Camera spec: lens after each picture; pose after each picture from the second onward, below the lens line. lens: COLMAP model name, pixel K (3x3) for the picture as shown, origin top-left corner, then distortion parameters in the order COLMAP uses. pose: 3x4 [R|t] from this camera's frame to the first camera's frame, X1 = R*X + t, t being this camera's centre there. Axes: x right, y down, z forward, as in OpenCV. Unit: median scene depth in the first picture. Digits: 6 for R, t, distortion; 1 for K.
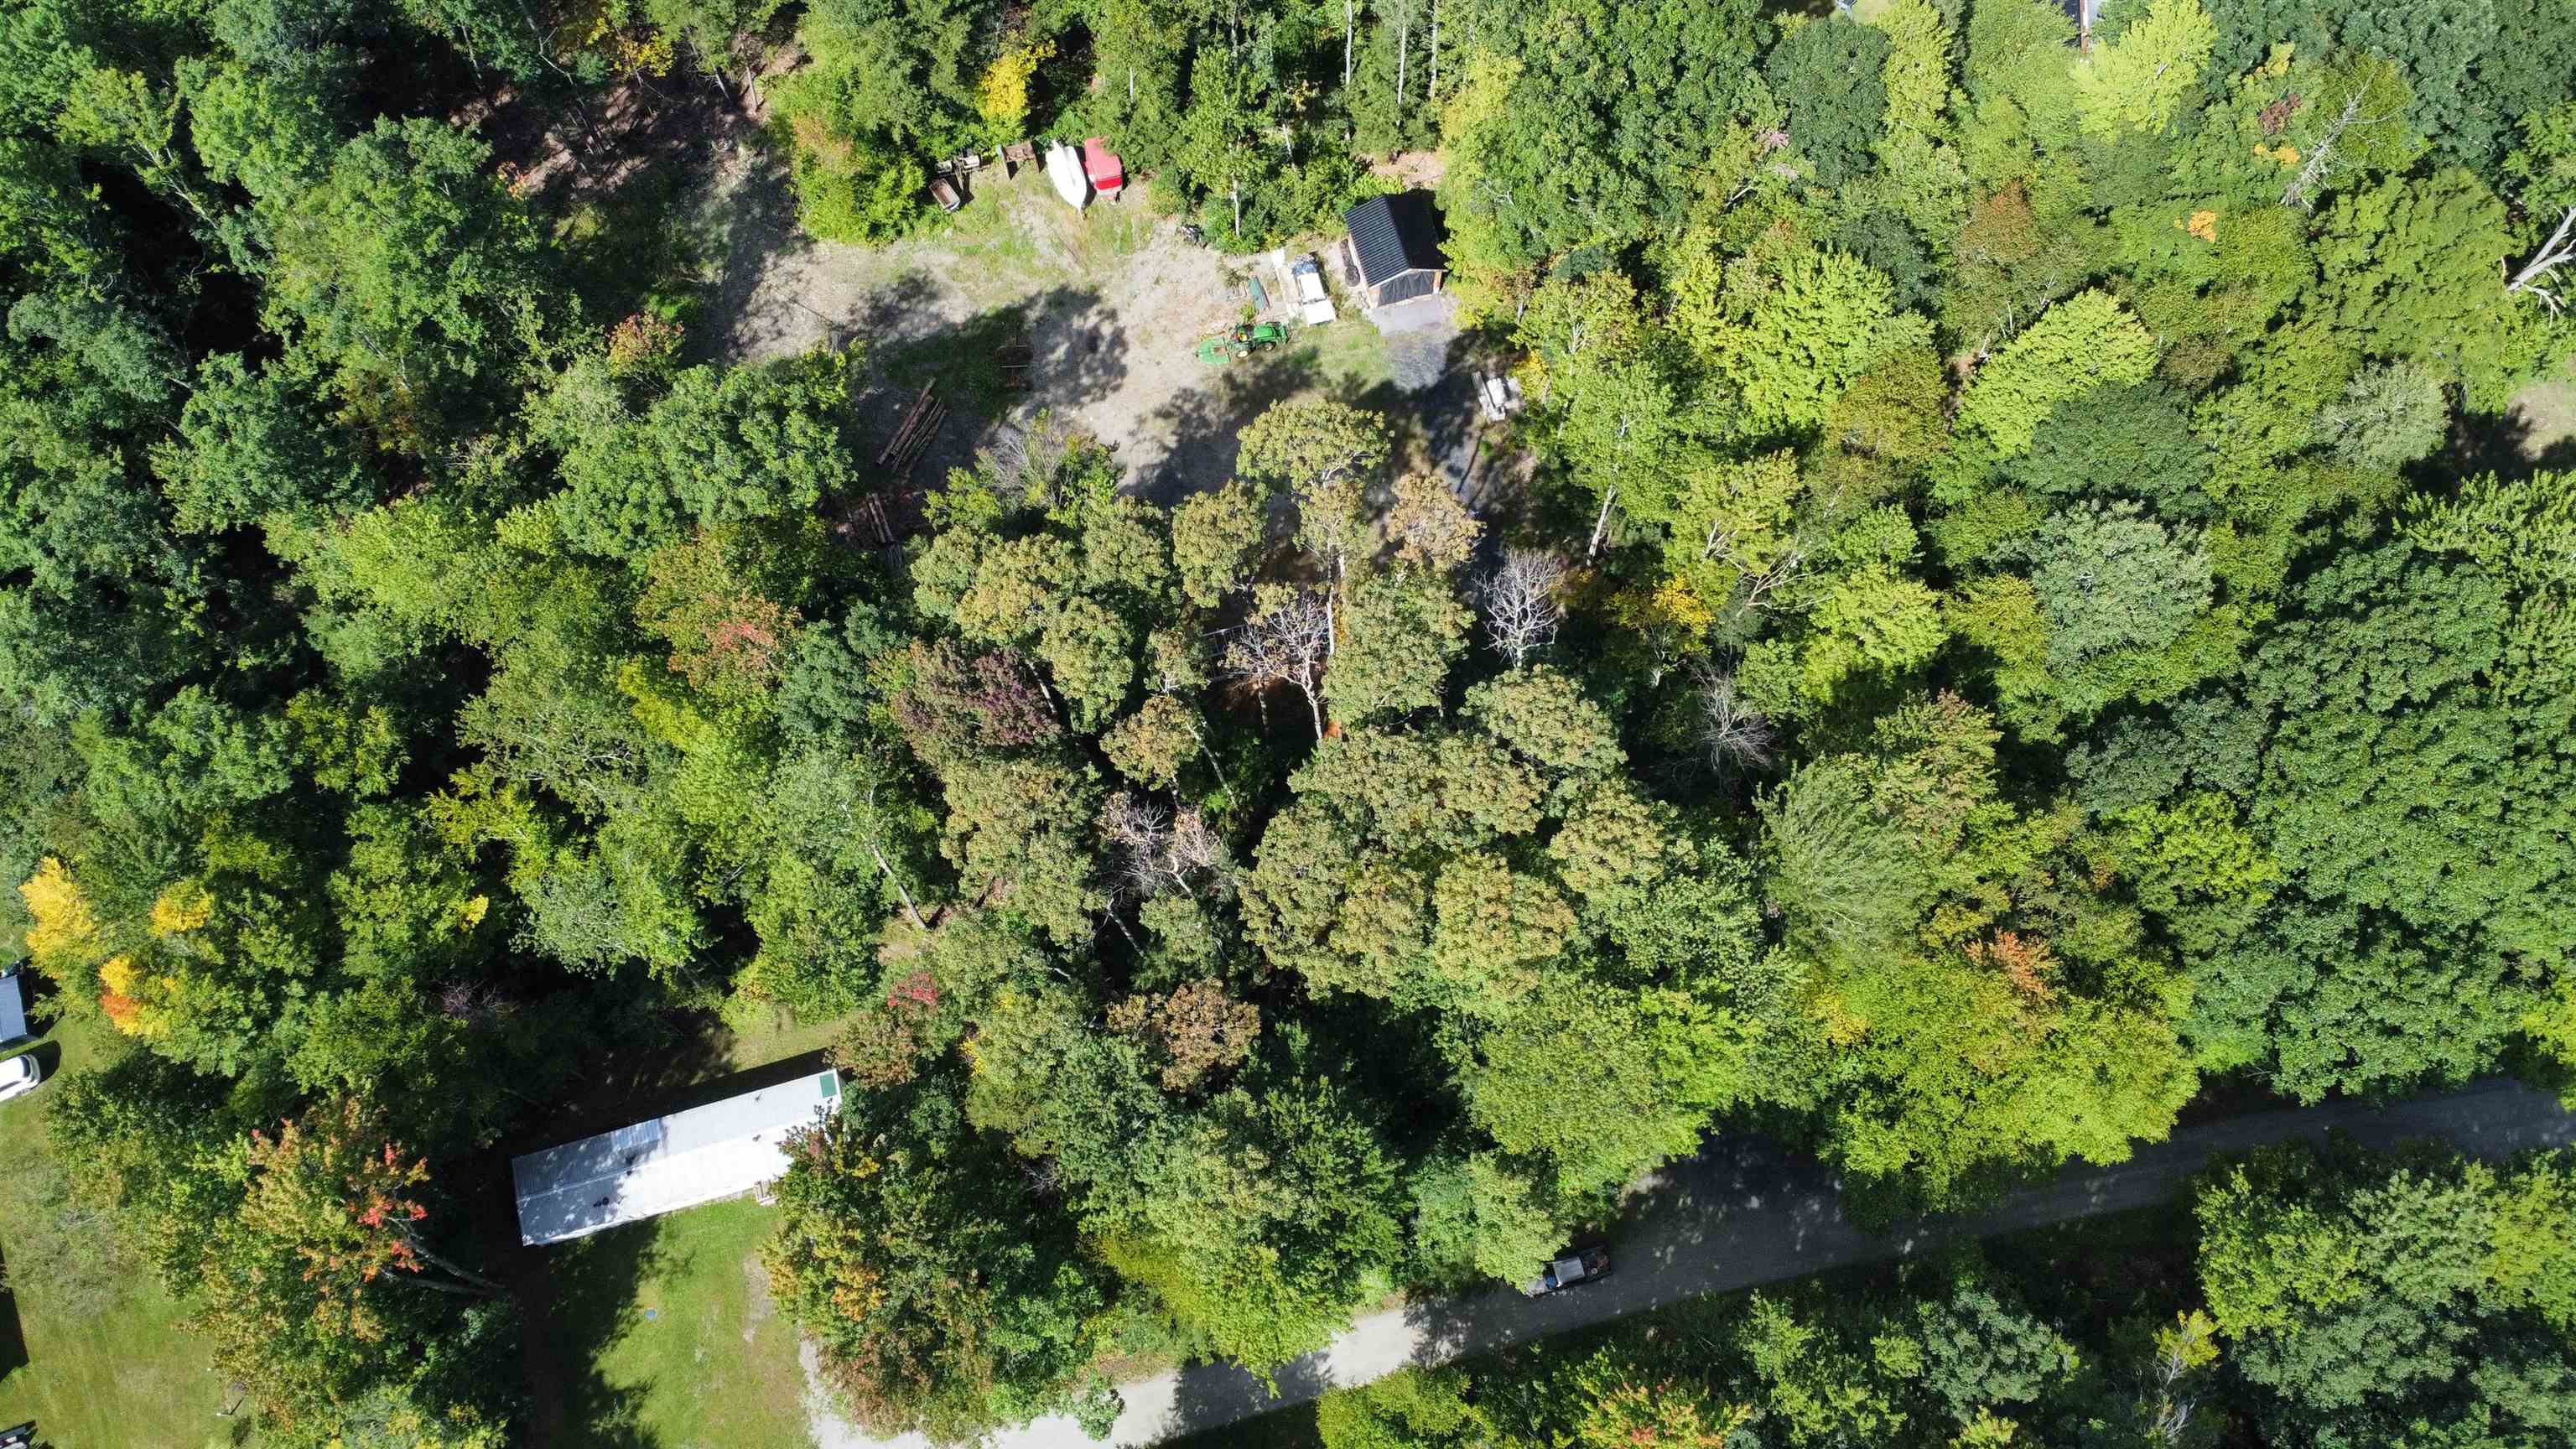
lens RADIAL K [[1945.9, 0, 1288.0], [0, 1945.9, 724.5], [0, 0, 1]] dist [-0.002310, 0.002395]
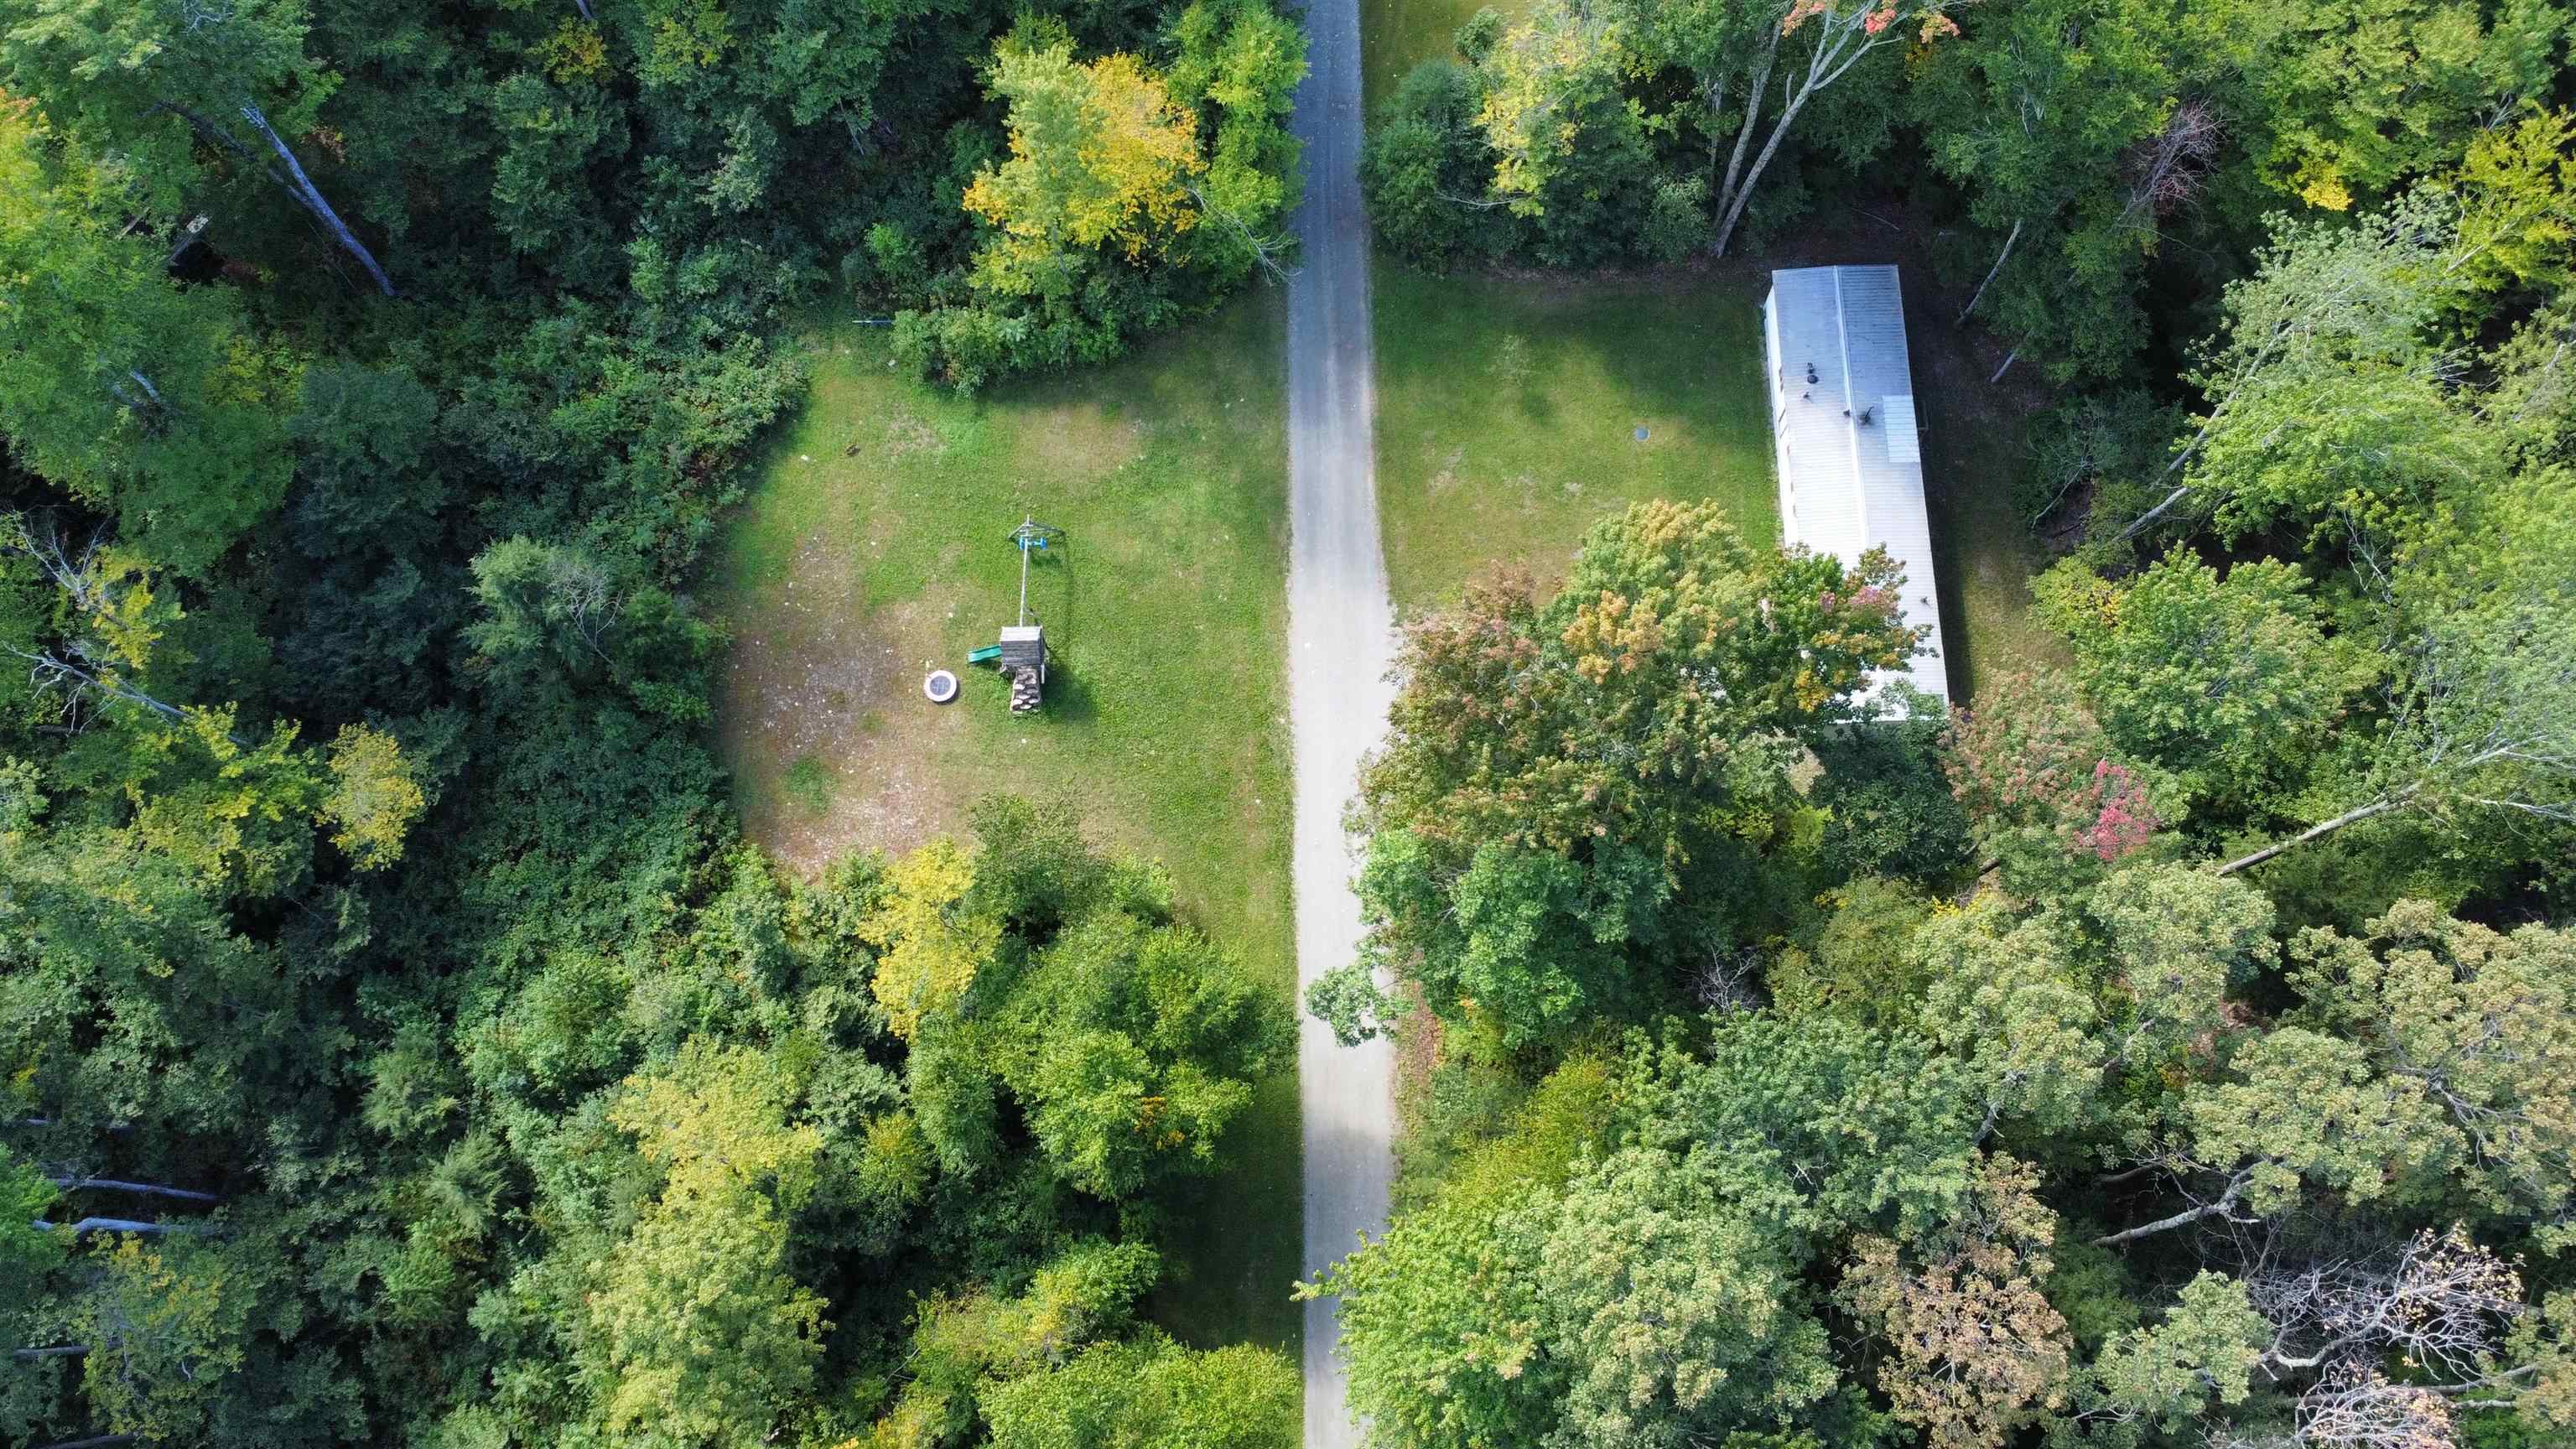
lens RADIAL K [[1919.2, 0, 1288.0], [0, 1919.2, 724.5], [0, 0, 1]] dist [-0.008584, -0.012118]
pose [[-0.253015, 0.938507, -0.234922, -0.029857], [-0.890713, -0.131187, 0.435224, 0.107138], [0.377642, 0.319366, 0.869133, 0.410201]]
